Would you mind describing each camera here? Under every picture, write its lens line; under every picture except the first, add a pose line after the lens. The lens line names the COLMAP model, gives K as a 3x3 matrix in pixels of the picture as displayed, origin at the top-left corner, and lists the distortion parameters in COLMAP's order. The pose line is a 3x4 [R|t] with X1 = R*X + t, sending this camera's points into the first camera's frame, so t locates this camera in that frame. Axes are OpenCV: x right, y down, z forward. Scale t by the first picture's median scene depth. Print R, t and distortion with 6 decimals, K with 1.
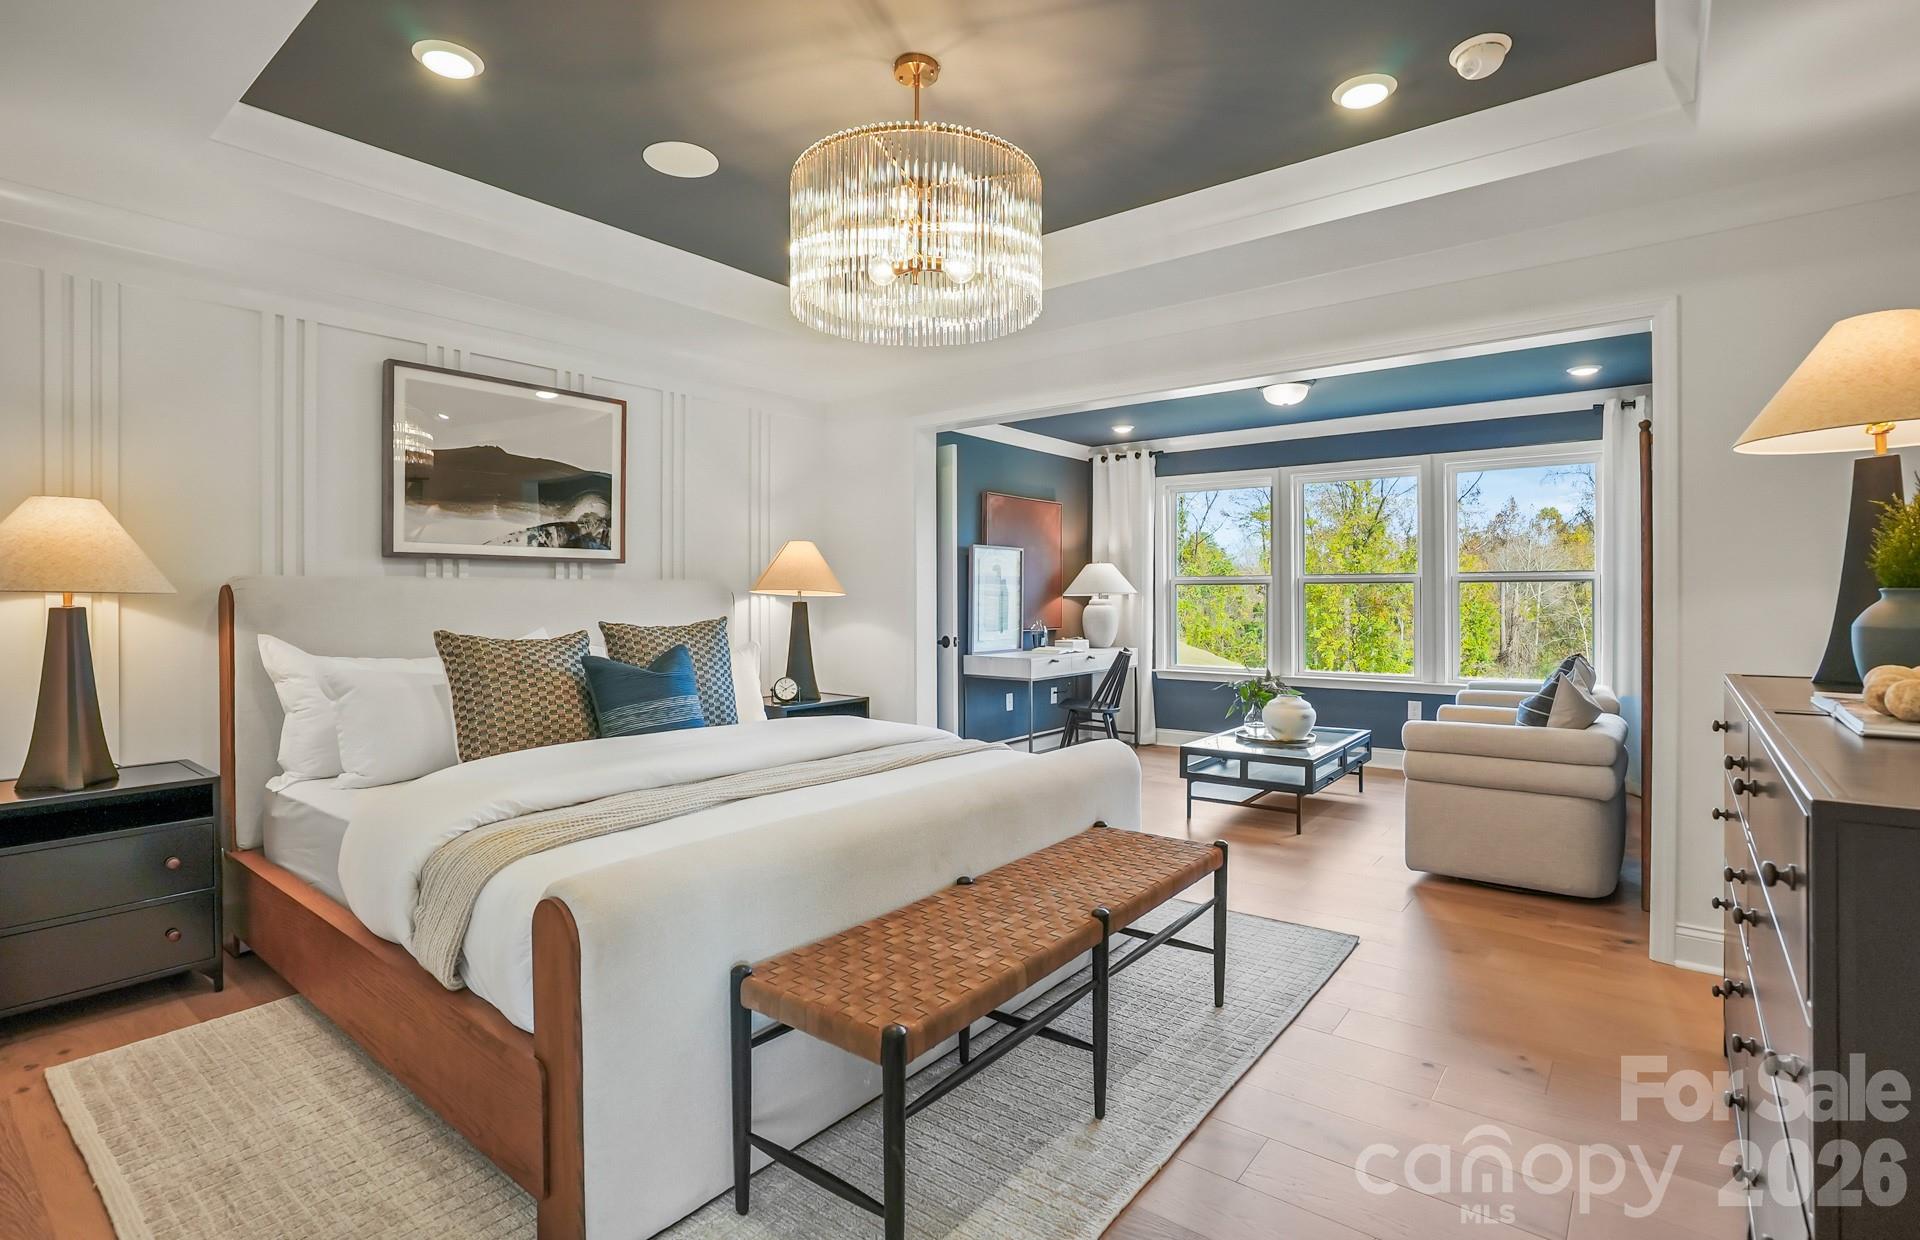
lens RADIAL K [[897.9, 0, 959.2], [0, 897.9, 613.2], [0, 0, 1]] dist [-0.043829, 0.018888]
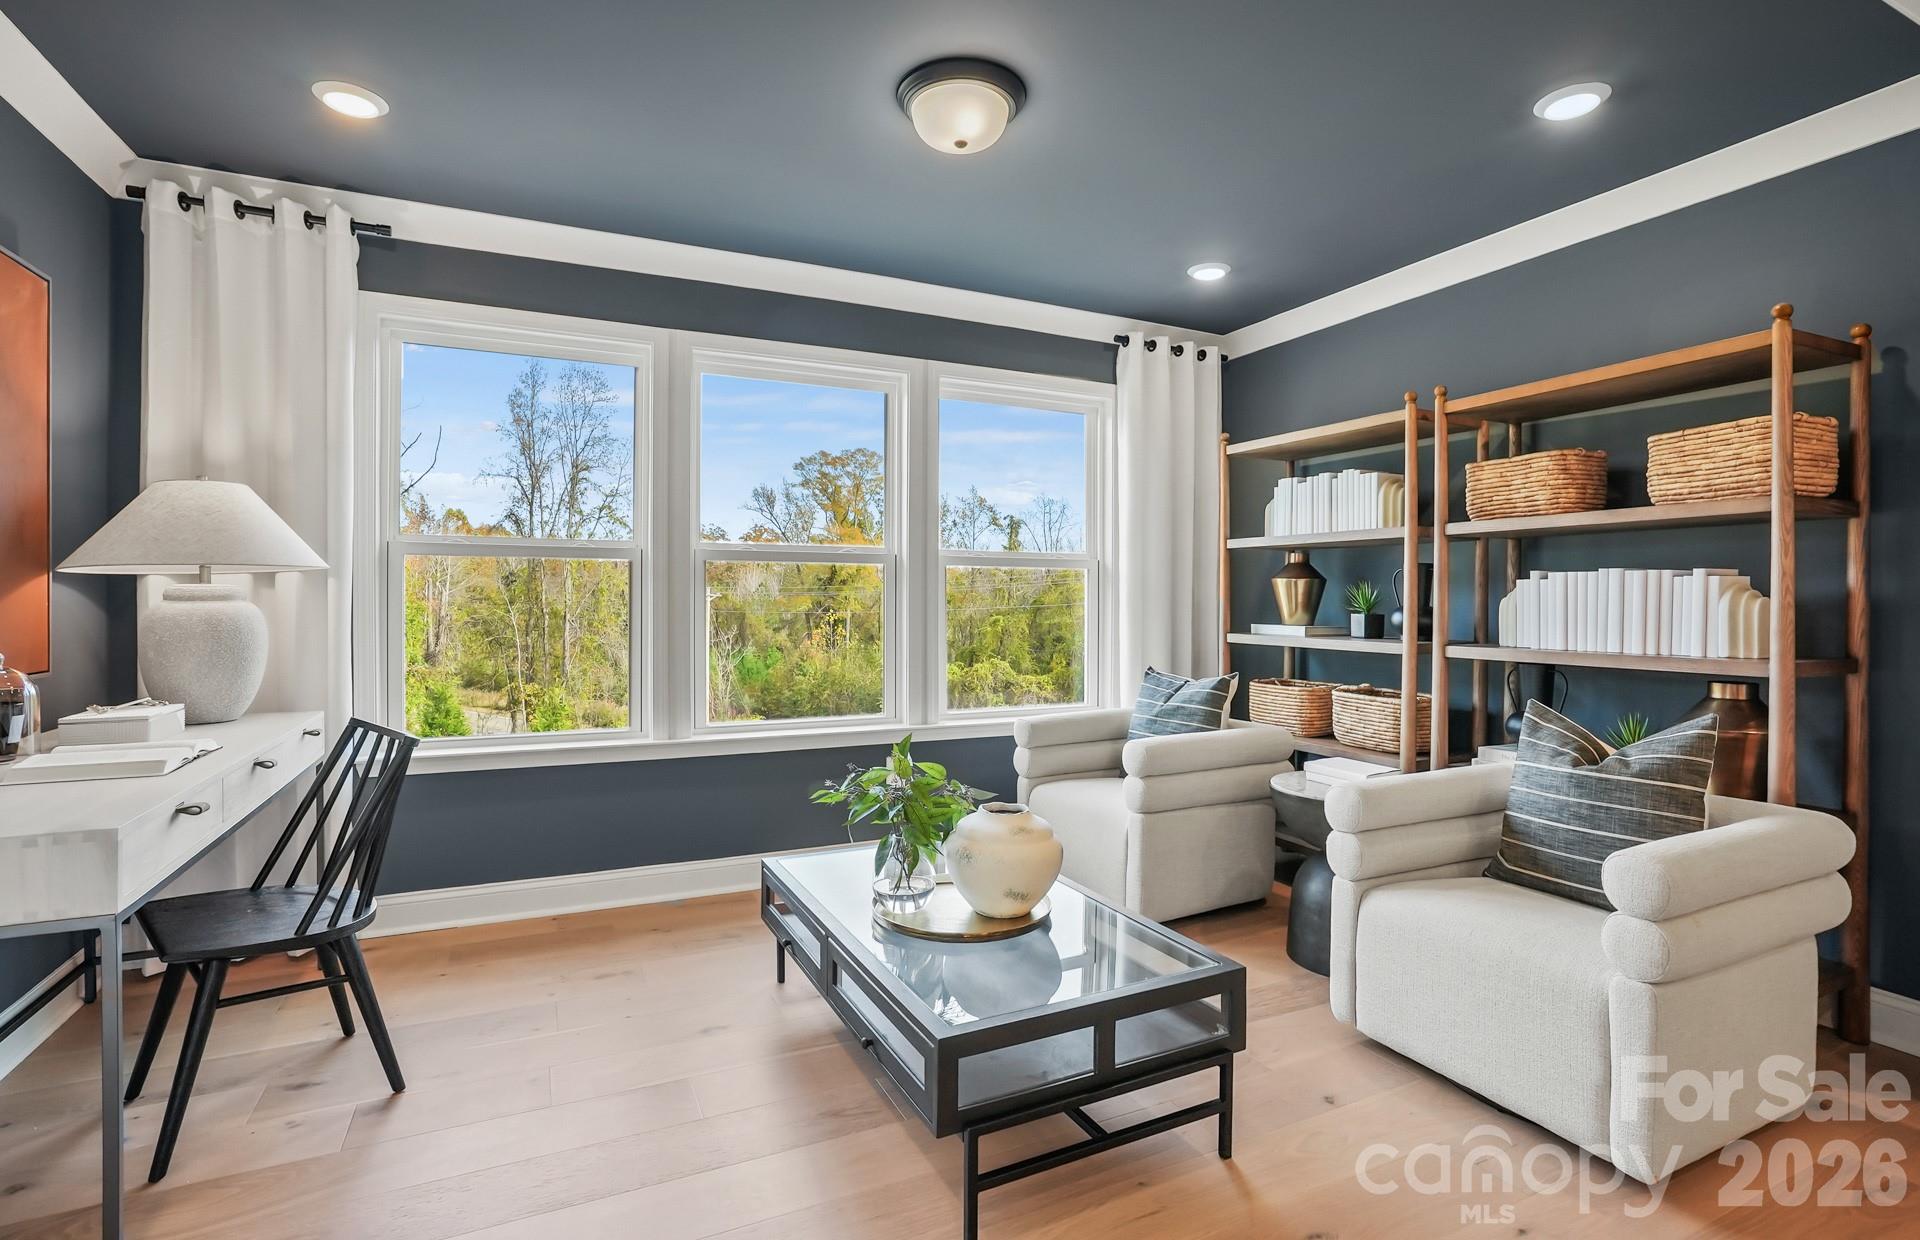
lens RADIAL K [[897.9, 0, 954.3], [0, 897.9, 611.1], [0, 0, 1]] dist [-0.043829, 0.018888]
pose [[0.440989, -0.002972, 0.897508, -0.022787], [0.003709, 0.999992, 0.001489, -0.004086], [-0.897505, 0.002672, 0.440997, 0.569678]]
